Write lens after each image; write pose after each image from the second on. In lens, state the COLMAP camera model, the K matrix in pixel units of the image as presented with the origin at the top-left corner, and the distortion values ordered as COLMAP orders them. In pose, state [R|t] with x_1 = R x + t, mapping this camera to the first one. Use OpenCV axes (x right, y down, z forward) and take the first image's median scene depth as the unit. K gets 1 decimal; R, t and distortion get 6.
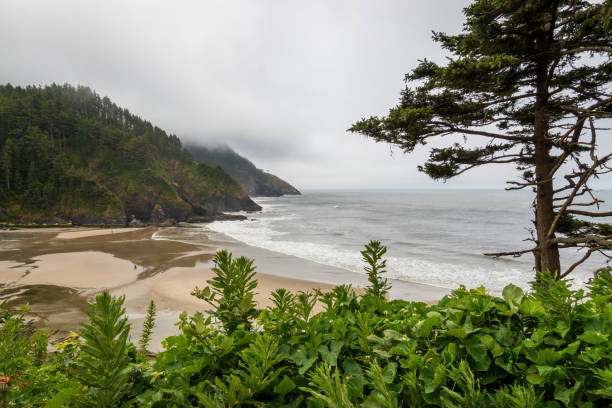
lens RADIAL K [[380.1, 0, 306.0], [0, 380.1, 204.0], [0, 0, 1]] dist [-0.003336, -0.002547]
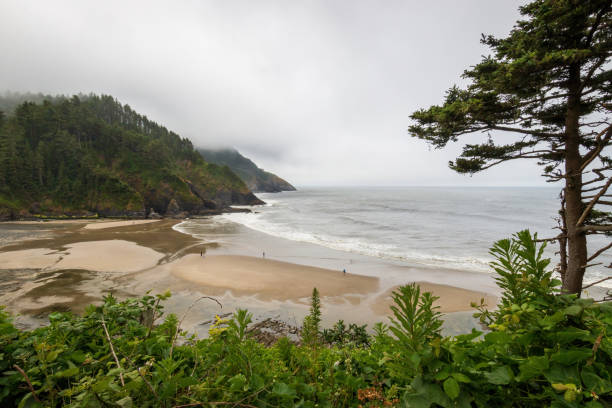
lens RADIAL K [[328.9, 0, 306.0], [0, 328.9, 204.0], [0, 0, 1]] dist [-0.004902, -0.001183]
pose [[0.999871, 0.001268, 0.016005, -0.006101], [-0.001507, 0.999888, 0.014888, 0.000486], [-0.015984, -0.014910, 0.999761, 0.002409]]
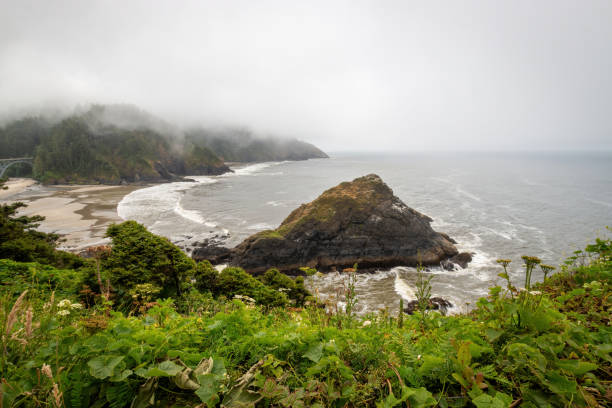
lens RADIAL K [[280.0, 0, 305.1], [0, 280.0, 206.4], [0, 0, 1]] dist [-0.001957, 0.000112]
pose [[0.971482, 0.045187, -0.232769, 0.856656], [-0.008070, 0.987406, 0.158001, -0.073129], [0.236977, -0.151616, 0.959612, -0.238668]]
